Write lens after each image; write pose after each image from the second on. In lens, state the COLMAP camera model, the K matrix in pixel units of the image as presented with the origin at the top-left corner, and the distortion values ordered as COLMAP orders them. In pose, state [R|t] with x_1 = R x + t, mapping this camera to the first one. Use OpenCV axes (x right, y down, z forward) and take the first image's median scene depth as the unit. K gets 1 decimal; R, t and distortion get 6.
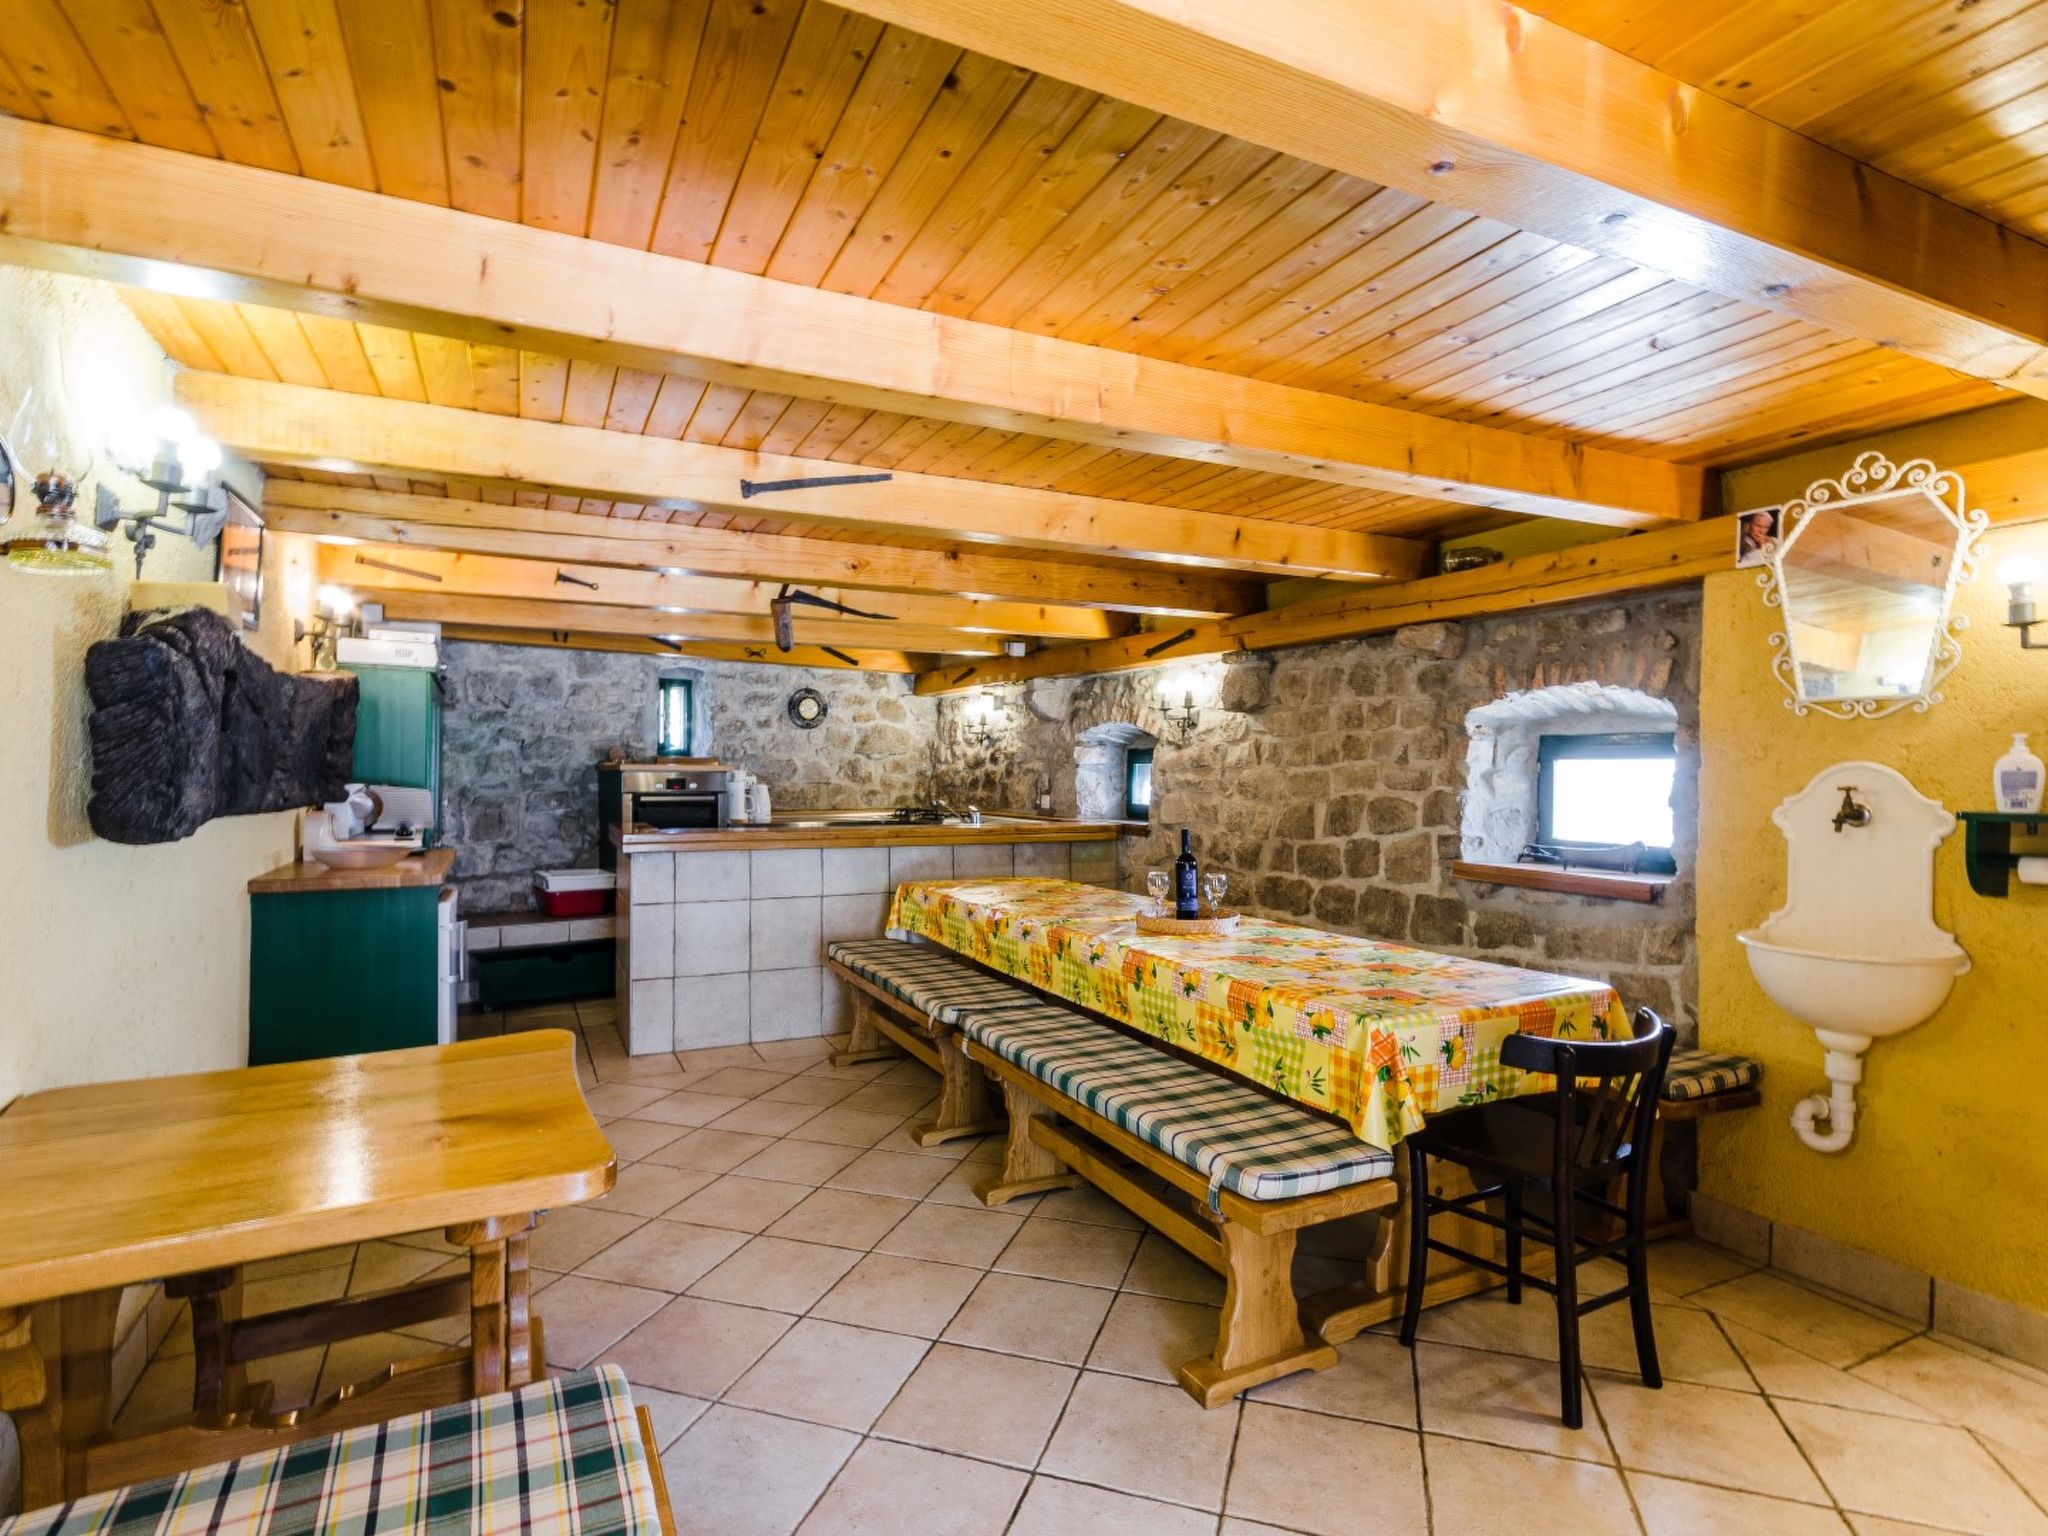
lens RADIAL K [[1016.9, 0, 1025.6], [0, 1016.9, 769.1], [0, 0, 1]] dist [0.000134, 0.000364]
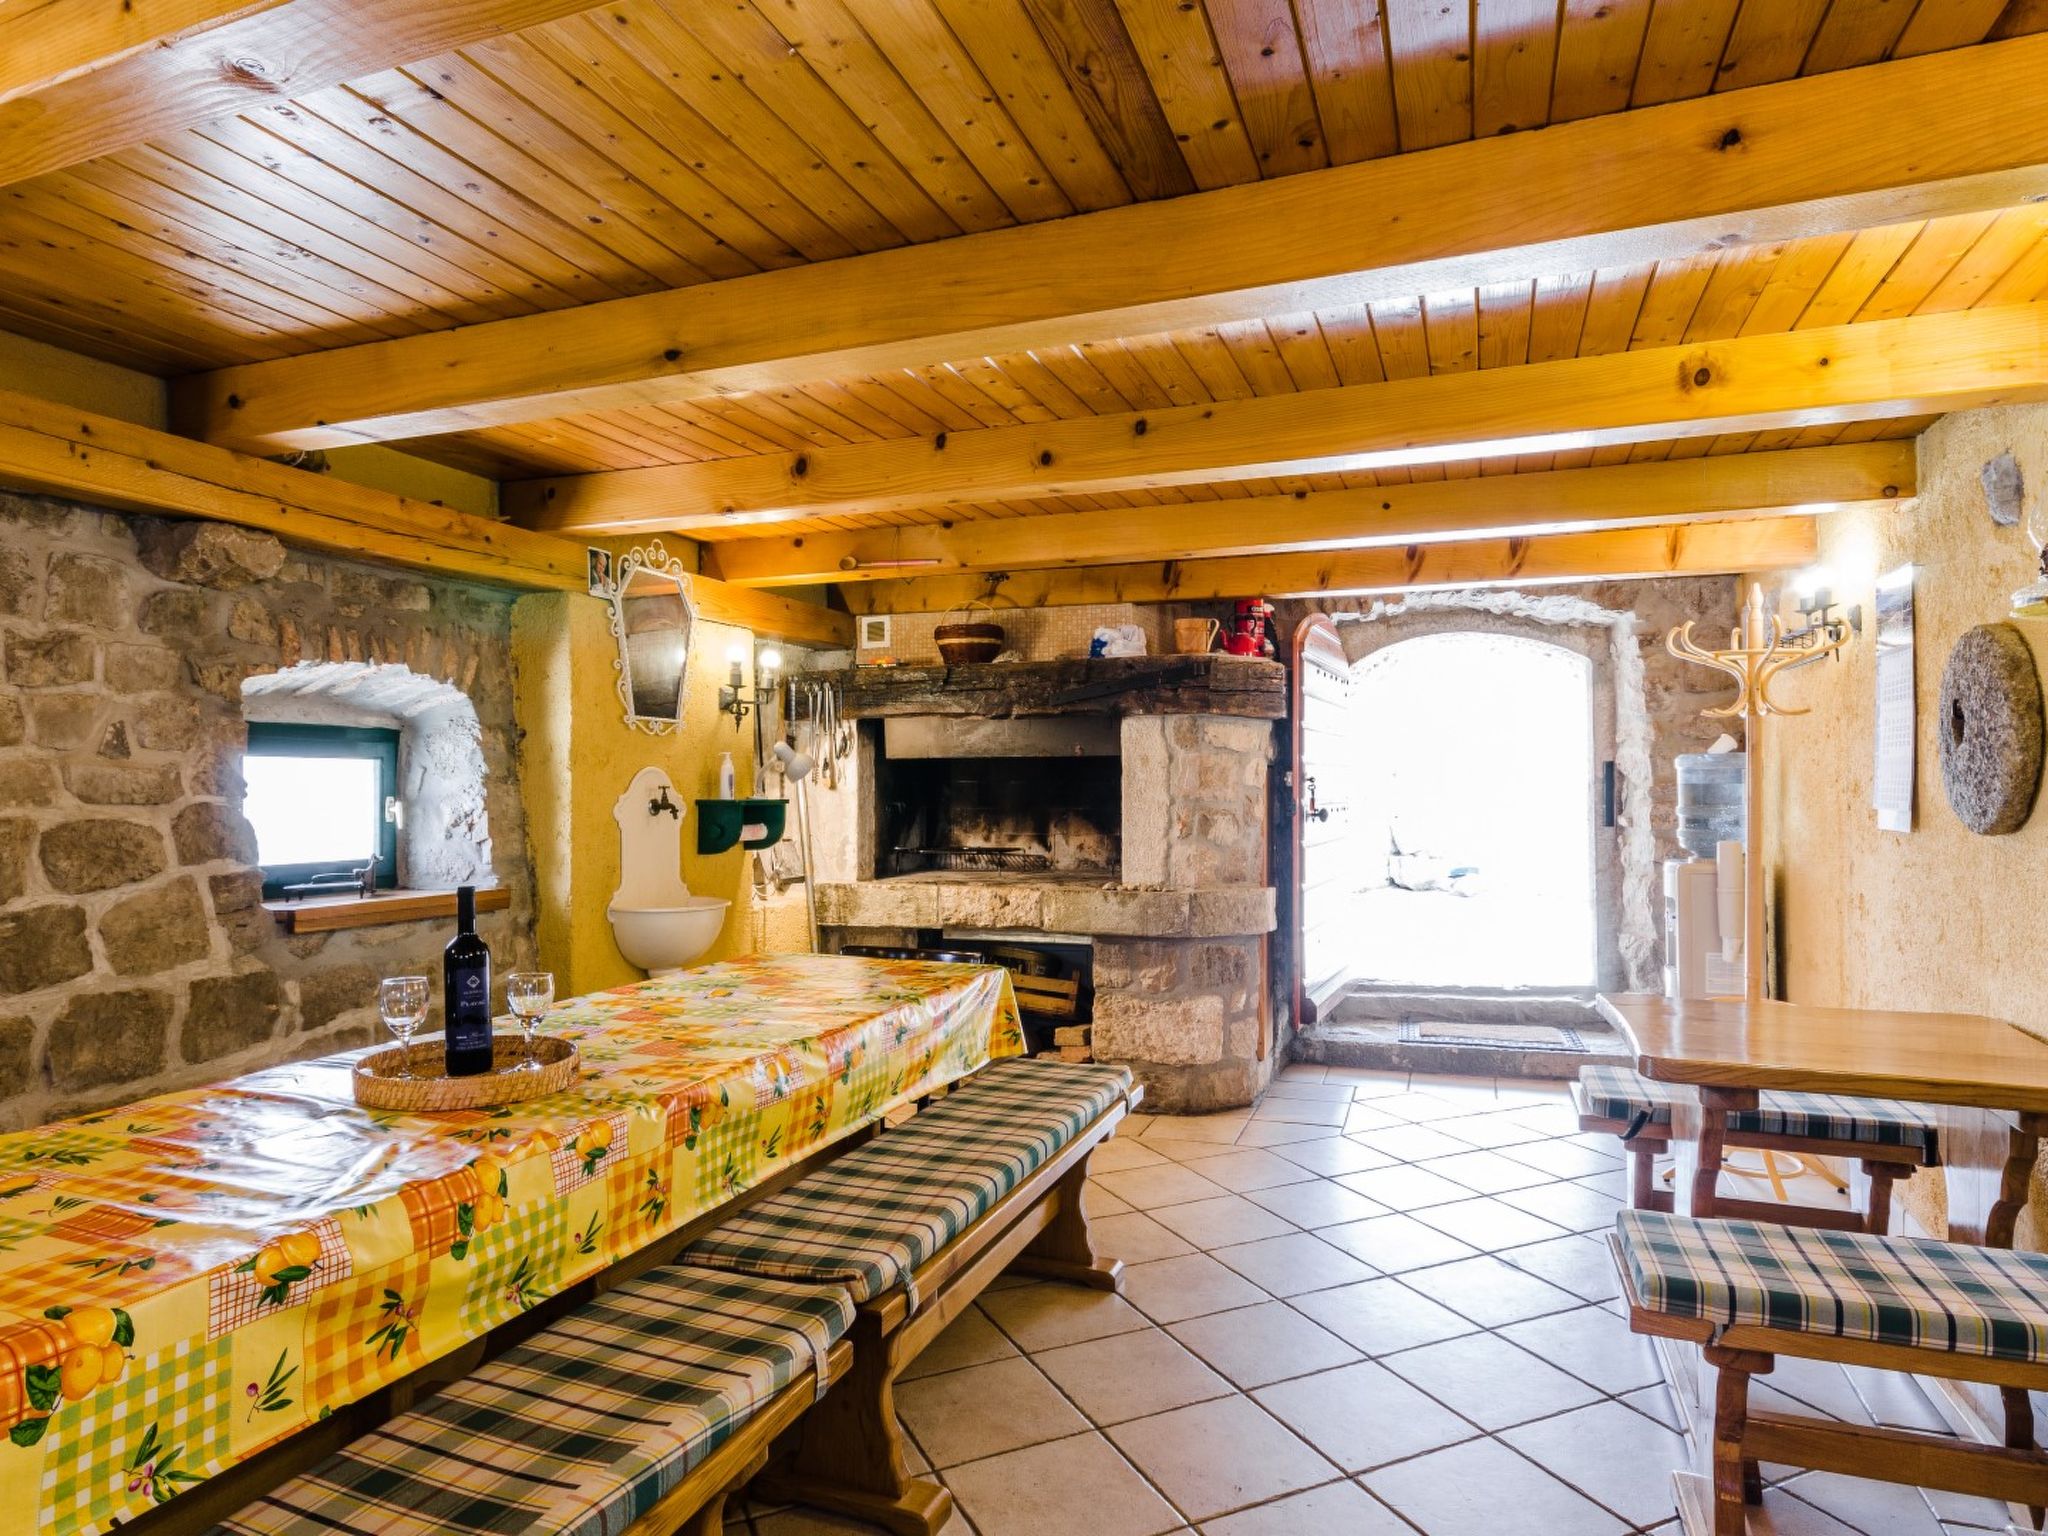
lens RADIAL K [[1218.4, 0, 1029.8], [0, 1218.4, 775.0], [0, 0, 1]] dist [0.004203, -0.000195]
pose [[-0.679382, -0.000965, 0.733784, -0.365484], [-0.005280, 0.999980, -0.003573, 0.003558], [-0.733766, -0.006301, -0.679373, 0.904787]]
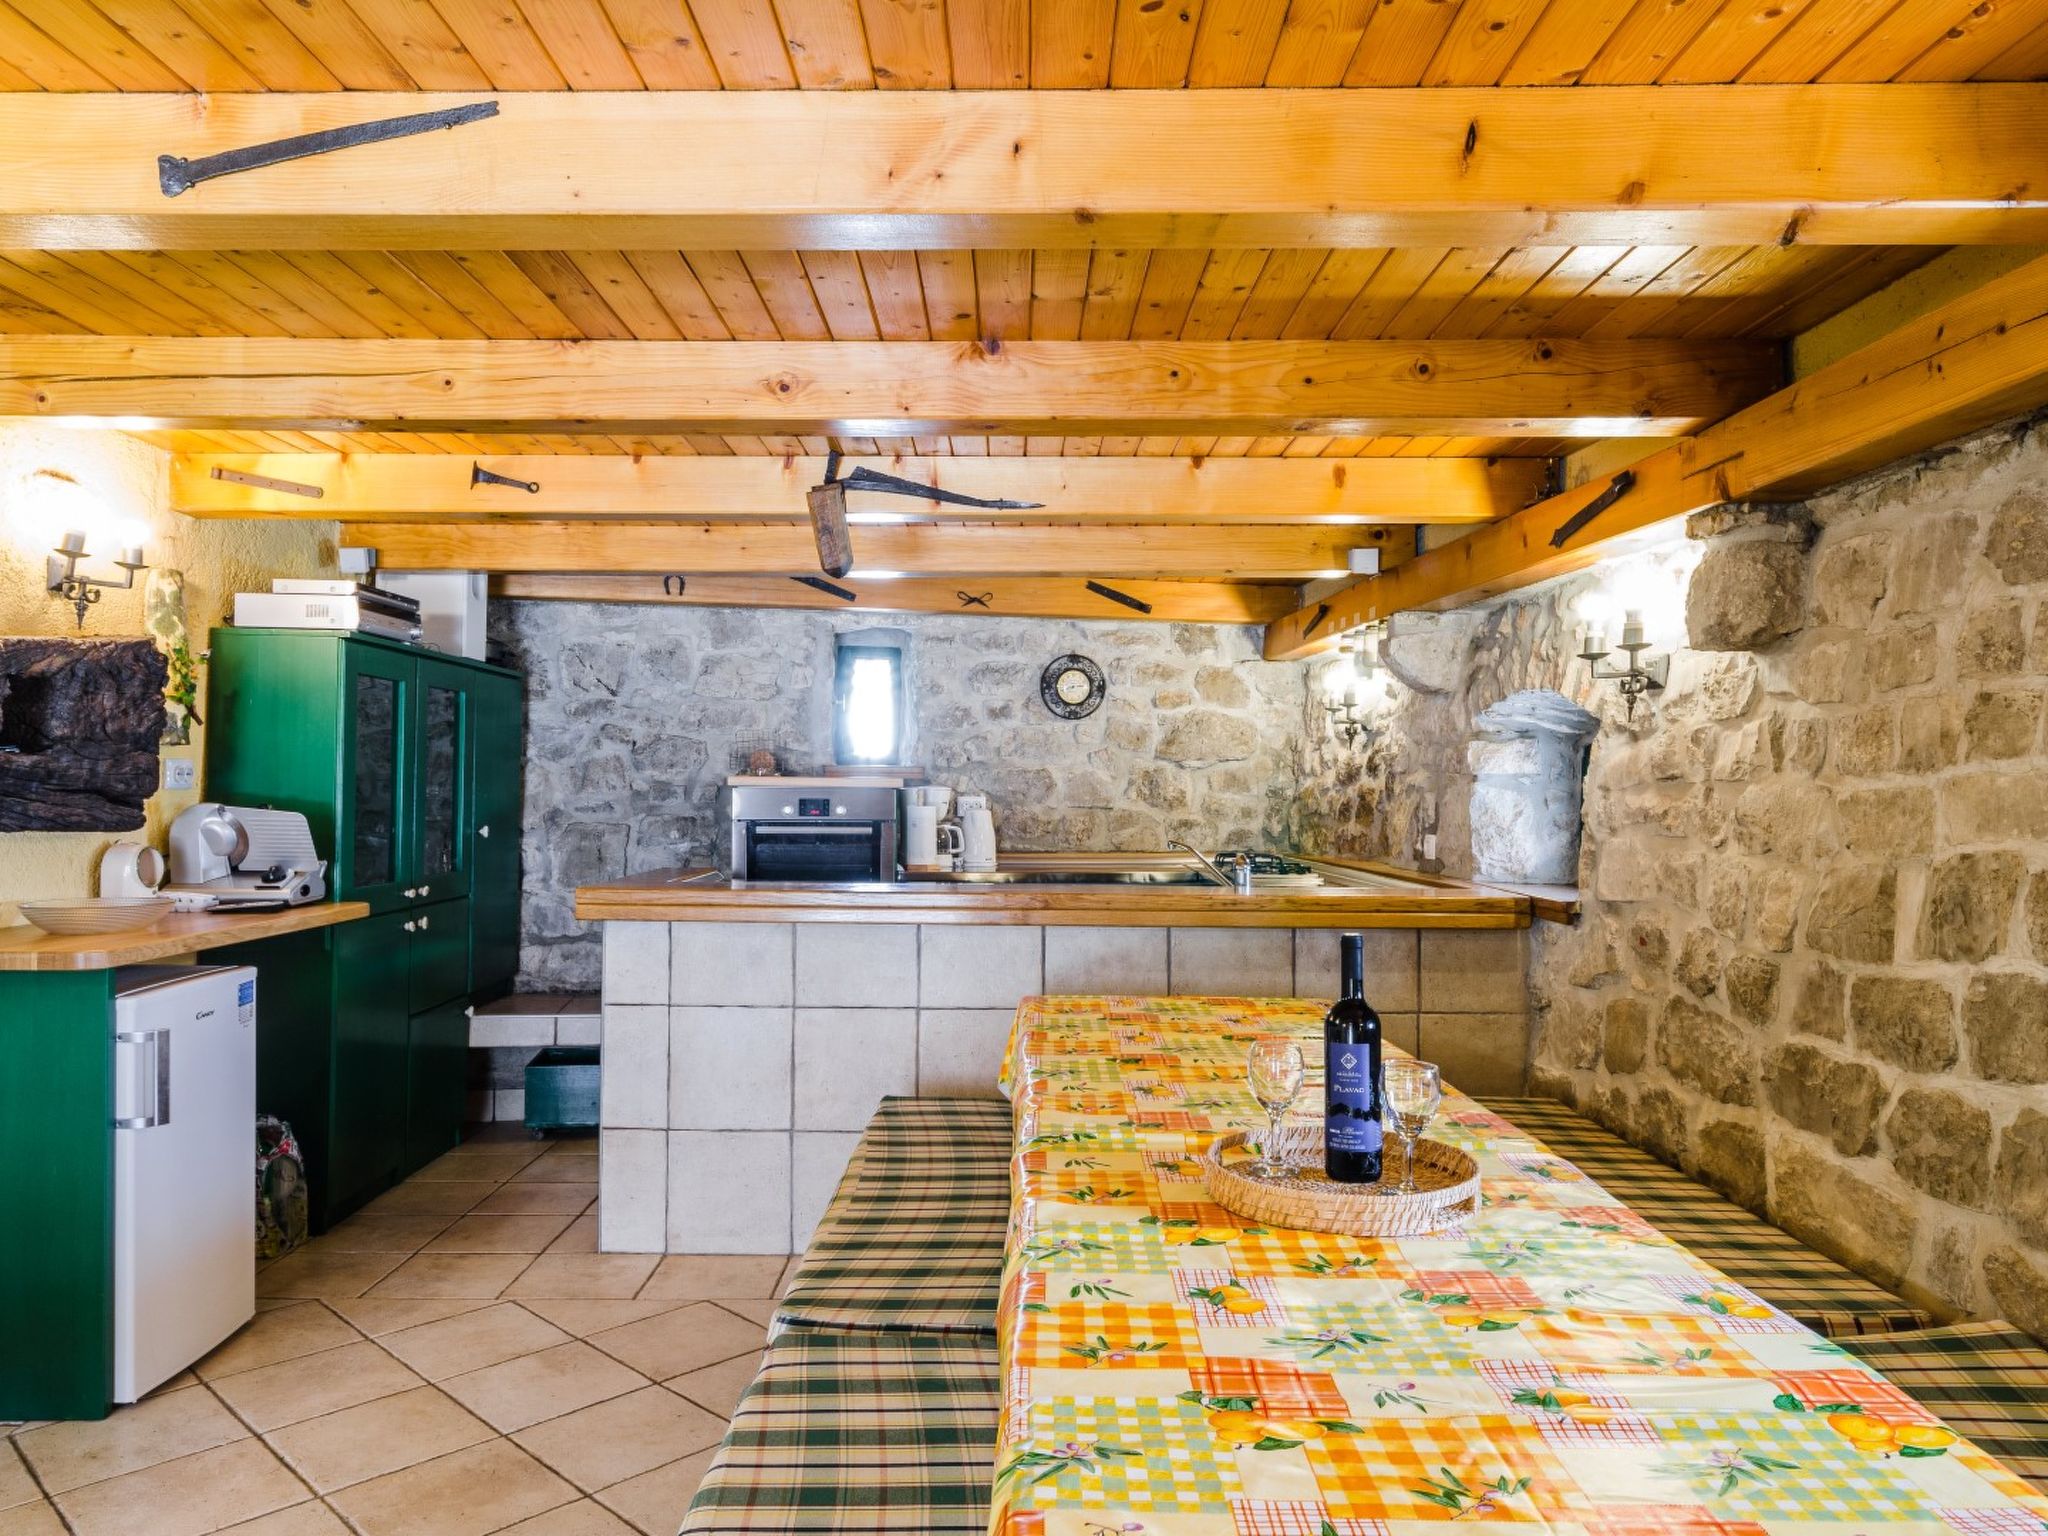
lens RADIAL K [[1395.1, 0, 1036.3], [0, 1395.1, 774.8], [0, 0, 1]] dist [0.003772, 0.007296]
pose [[0.897577, -0.001698, -0.440853, 0.206324], [-0.002534, 0.999956, -0.009011, 0.002267], [0.440849, 0.009205, 0.897534, 0.343319]]
